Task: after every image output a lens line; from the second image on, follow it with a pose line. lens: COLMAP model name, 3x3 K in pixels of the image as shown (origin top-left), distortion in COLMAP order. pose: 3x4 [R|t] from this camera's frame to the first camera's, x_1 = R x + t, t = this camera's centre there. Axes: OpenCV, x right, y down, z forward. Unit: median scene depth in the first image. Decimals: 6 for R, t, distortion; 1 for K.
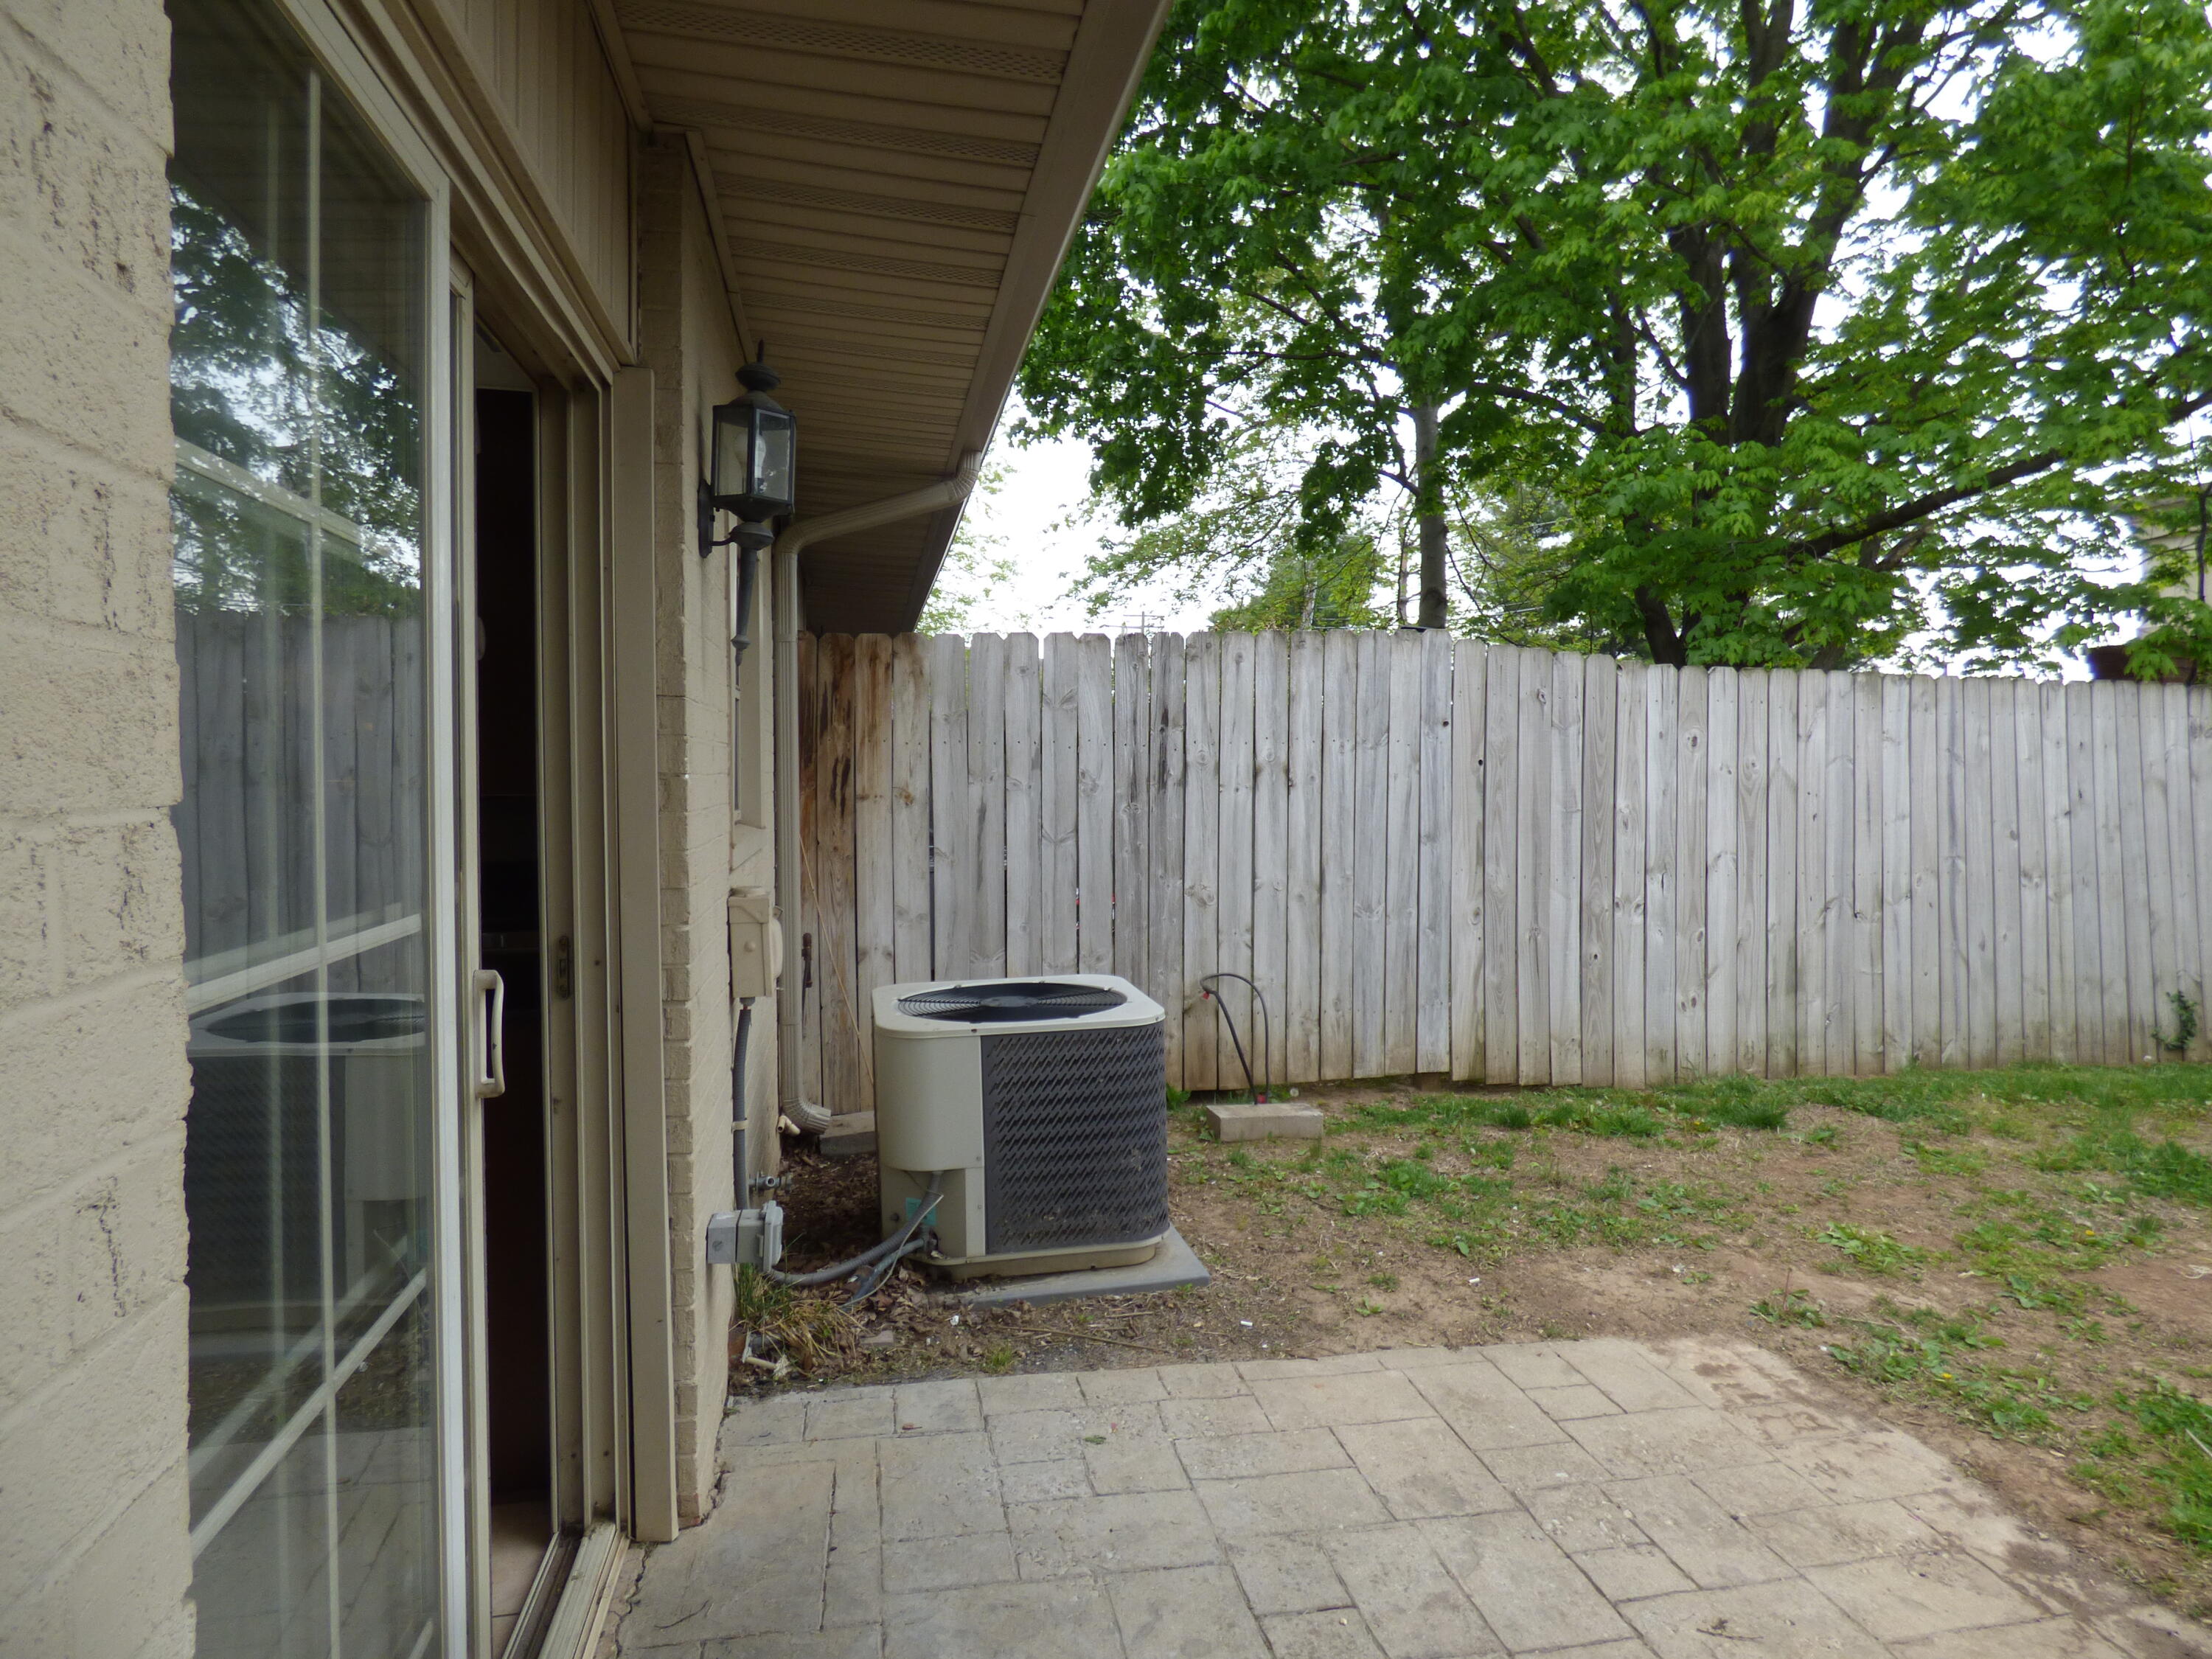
lens RADIAL K [[1279.4, 0, 1106.0], [0, 1279.4, 829.5], [0, 0, 1]] dist [-0.000140, 0.000187]
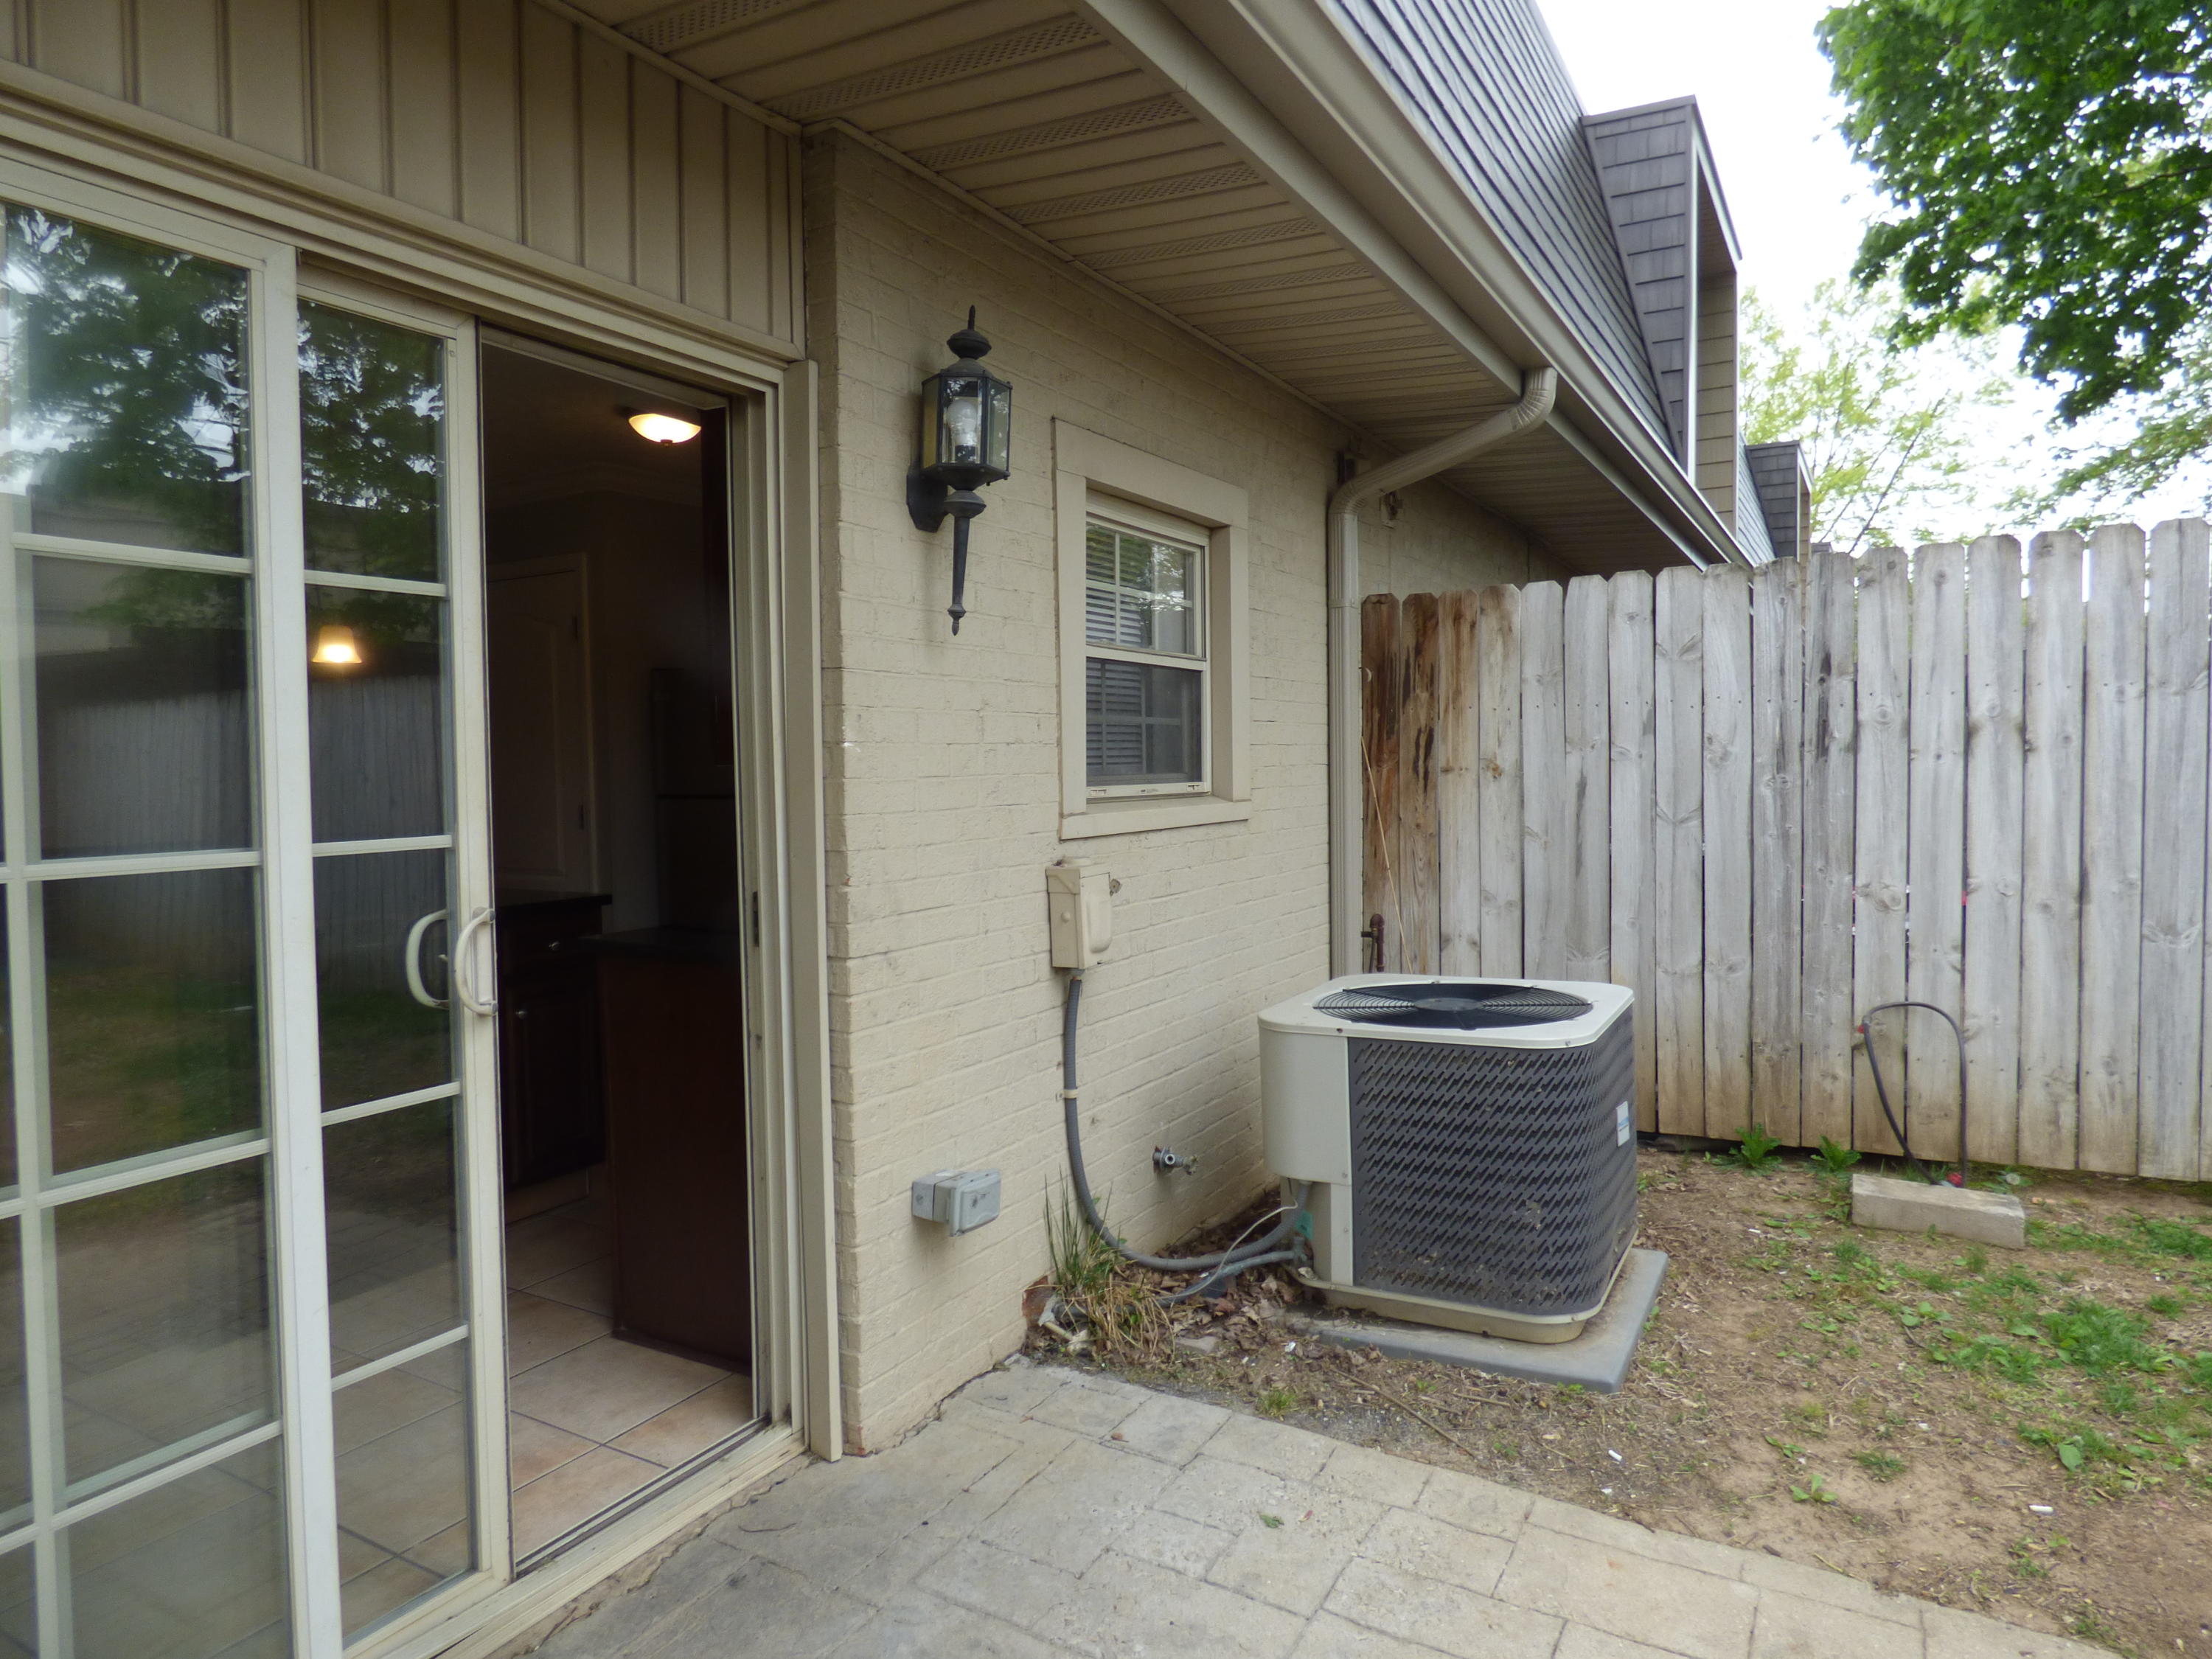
lens RADIAL K [[1282.9, 0, 1108.0], [0, 1282.9, 823.5], [0, 0, 1]] dist [-0.021617, 0.002779]
pose [[0.770446, 0.018772, -0.637229, 0.268927], [-0.011624, 0.999814, 0.015399, 0.002410], [0.637399, -0.004457, 0.770521, 0.175057]]
